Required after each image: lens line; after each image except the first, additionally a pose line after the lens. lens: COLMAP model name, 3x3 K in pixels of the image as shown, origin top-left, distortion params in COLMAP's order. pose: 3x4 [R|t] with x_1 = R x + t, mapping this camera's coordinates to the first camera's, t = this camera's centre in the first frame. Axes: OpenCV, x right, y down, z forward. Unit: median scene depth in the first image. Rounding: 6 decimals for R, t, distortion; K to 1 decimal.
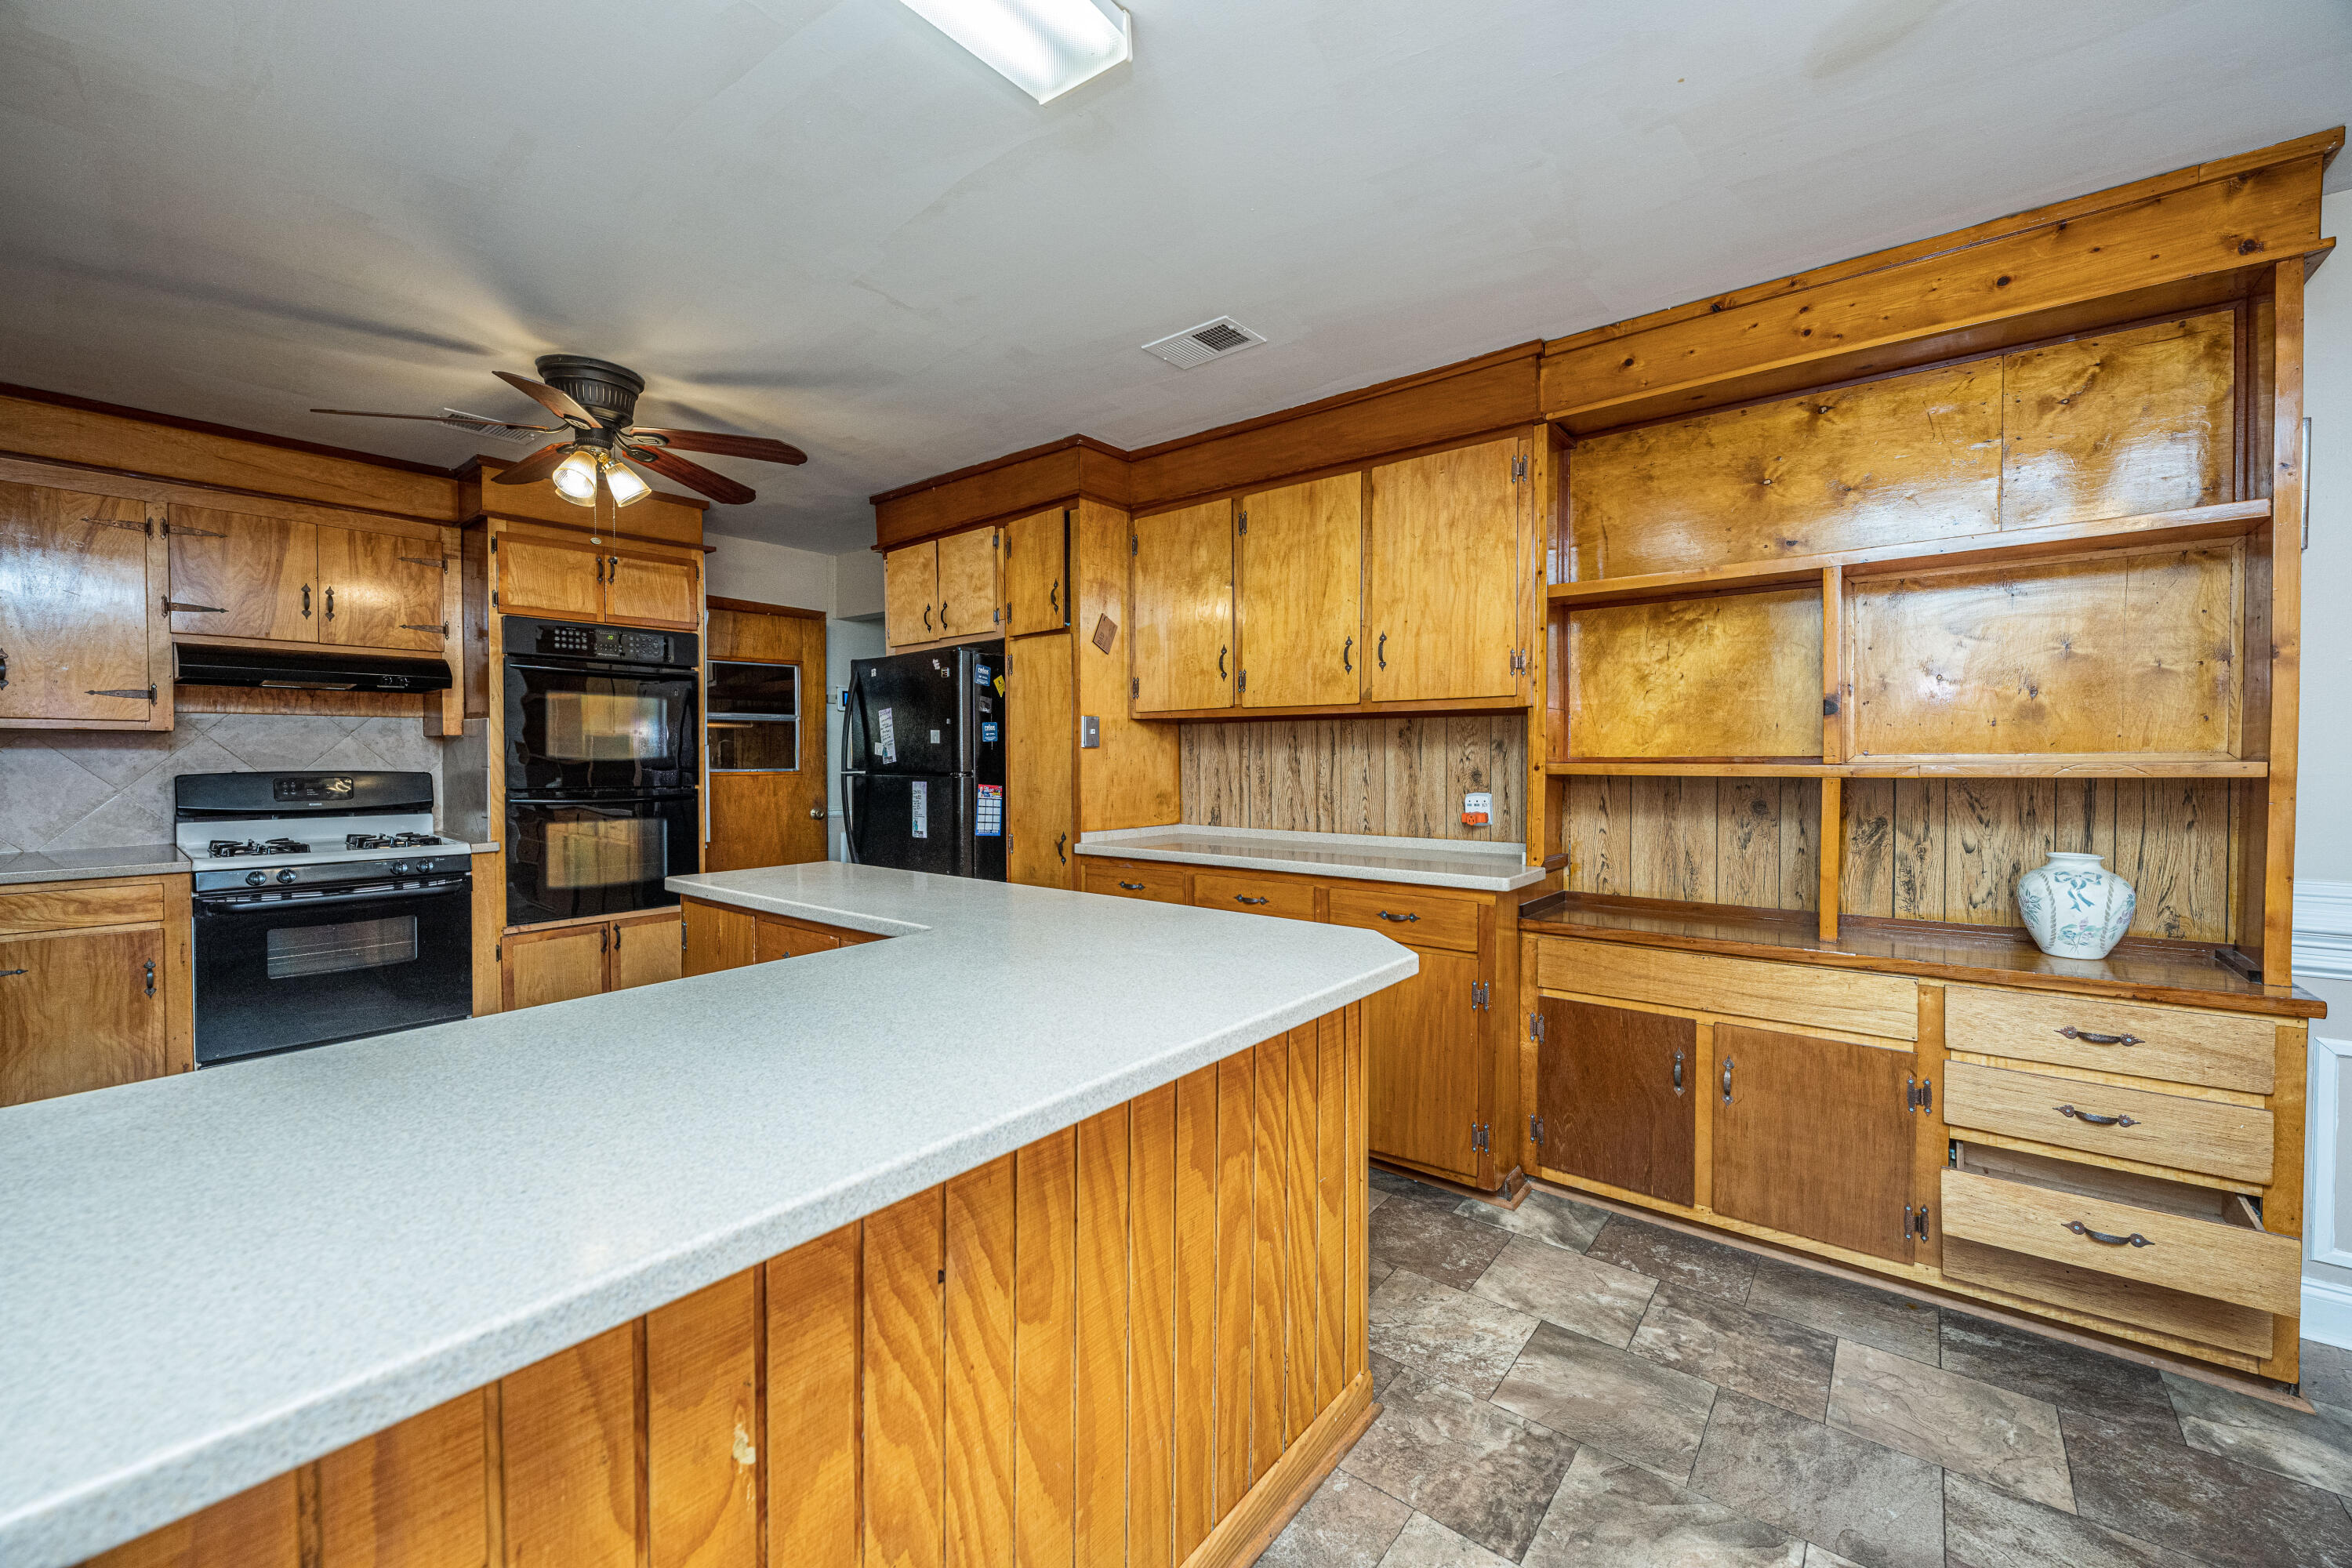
lens RADIAL K [[945.1, 0, 1181.2], [0, 945.1, 786.4], [0, 0, 1]] dist [-0.000371, 0.000059]
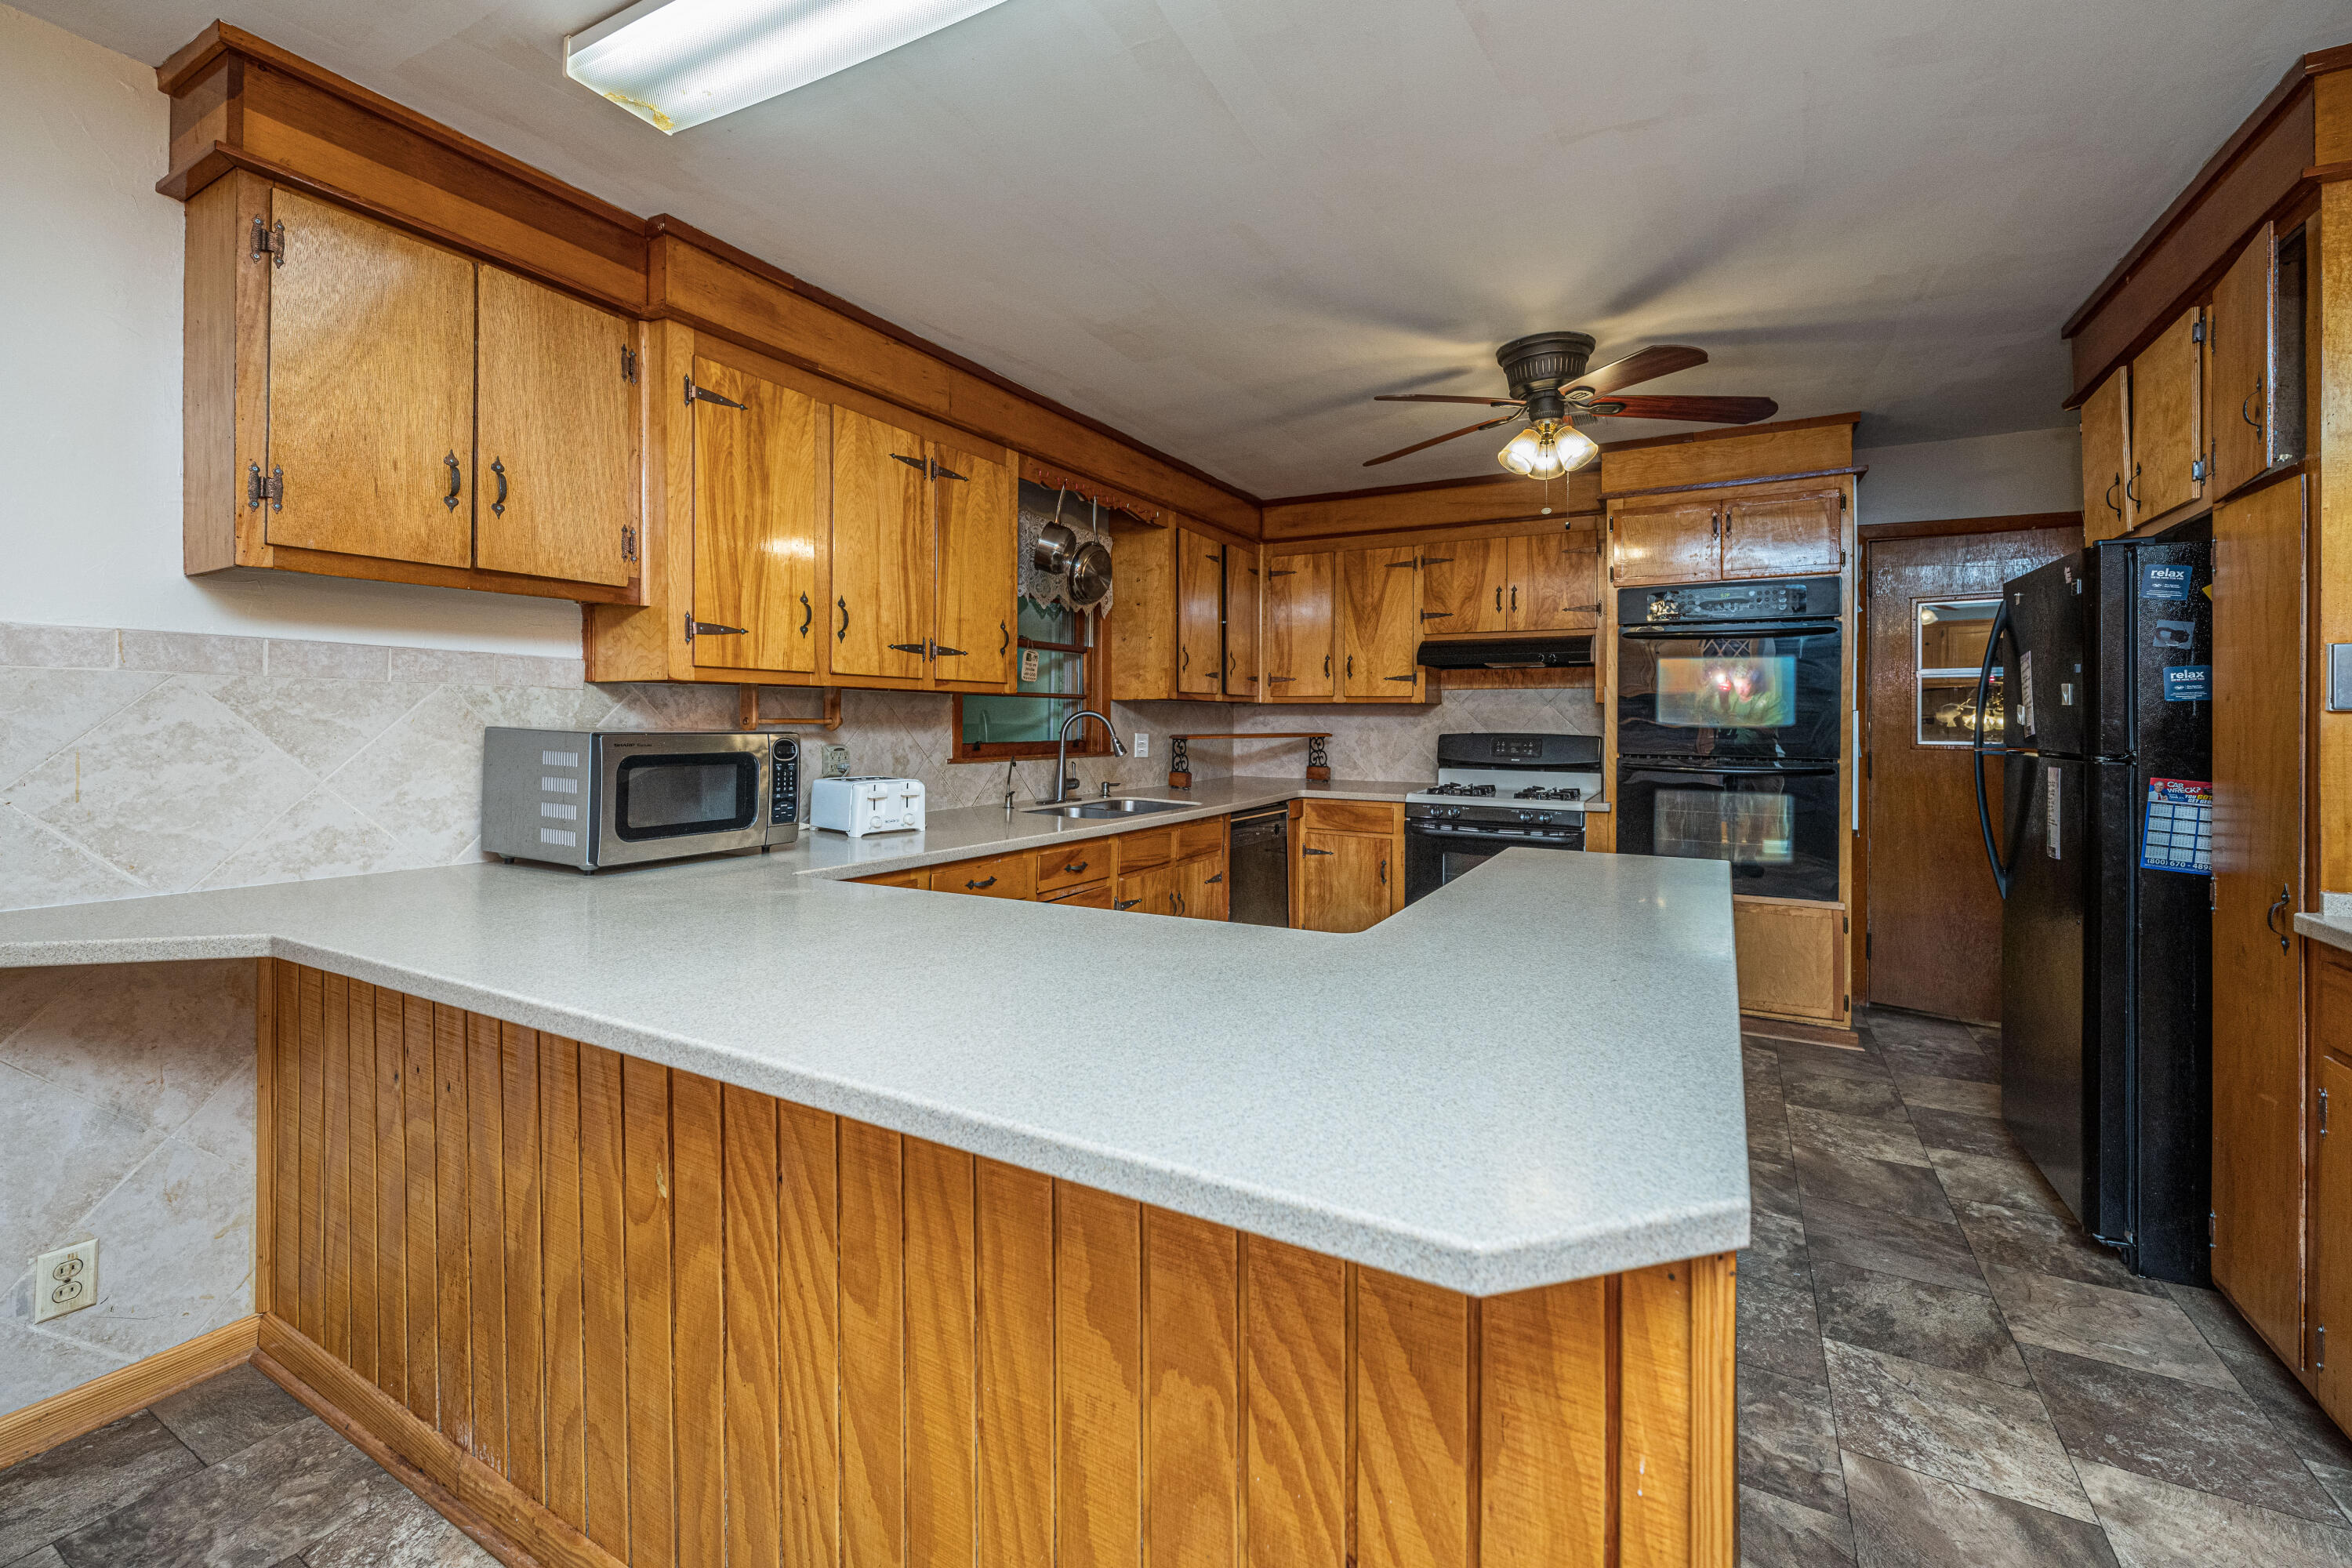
lens RADIAL K [[955.8, 0, 1168.0], [0, 955.8, 727.7], [0, 0, 1]] dist [-0.000860, 0.000320]
pose [[0.165030, 0.011326, -0.986223, 0.281688], [-0.038310, 0.999253, 0.005065, -0.013585], [0.985544, 0.036947, 0.165341, 0.371643]]
